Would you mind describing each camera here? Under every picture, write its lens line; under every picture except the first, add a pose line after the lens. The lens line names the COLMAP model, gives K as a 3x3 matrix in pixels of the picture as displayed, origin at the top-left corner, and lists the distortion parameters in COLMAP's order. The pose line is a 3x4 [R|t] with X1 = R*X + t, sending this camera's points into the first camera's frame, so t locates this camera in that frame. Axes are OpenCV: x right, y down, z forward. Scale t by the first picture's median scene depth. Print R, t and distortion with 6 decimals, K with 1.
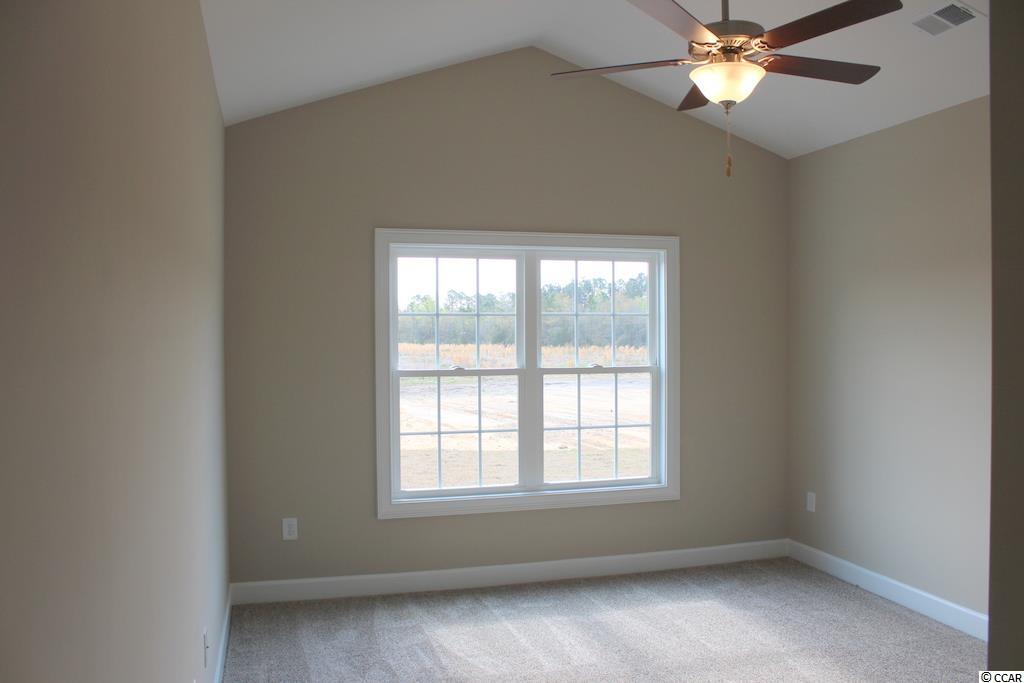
lens RADIAL K [[849.6, 0, 489.3], [0, 849.6, 343.9], [0, 0, 1]] dist [-0.092617, 0.001502]
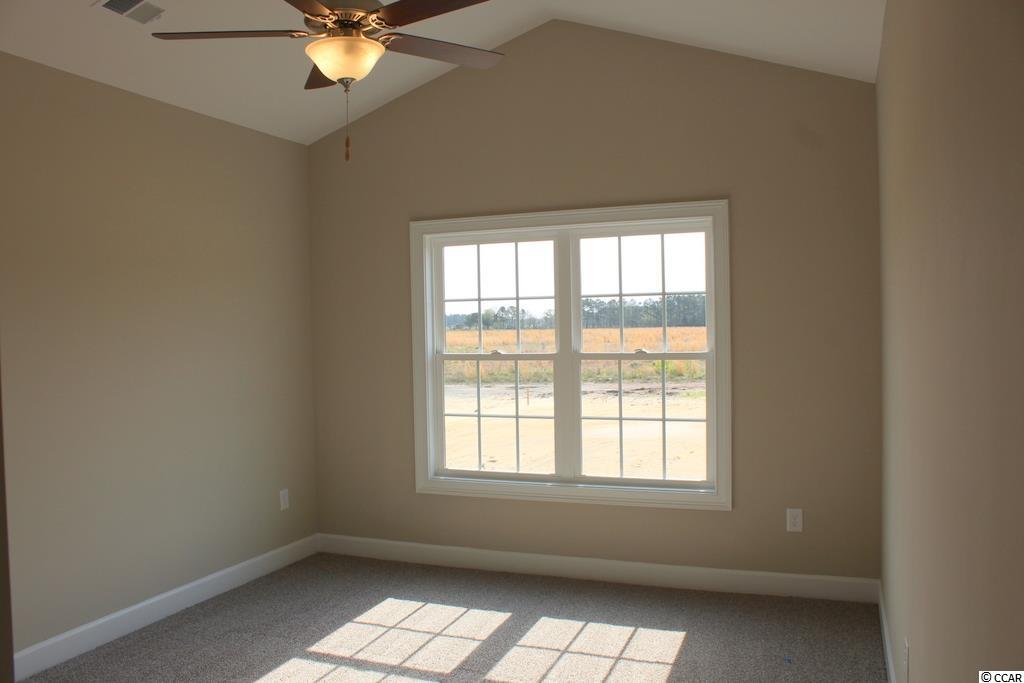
lens RADIAL K [[849.6, 0, 489.3], [0, 849.6, 343.9], [0, 0, 1]] dist [-0.092617, 0.001502]
pose [[0.789750, 0.006879, -0.613390, 0.569662], [0.009138, 0.999694, 0.022977, -0.005255], [0.613361, -0.023752, 0.789446, 0.192033]]
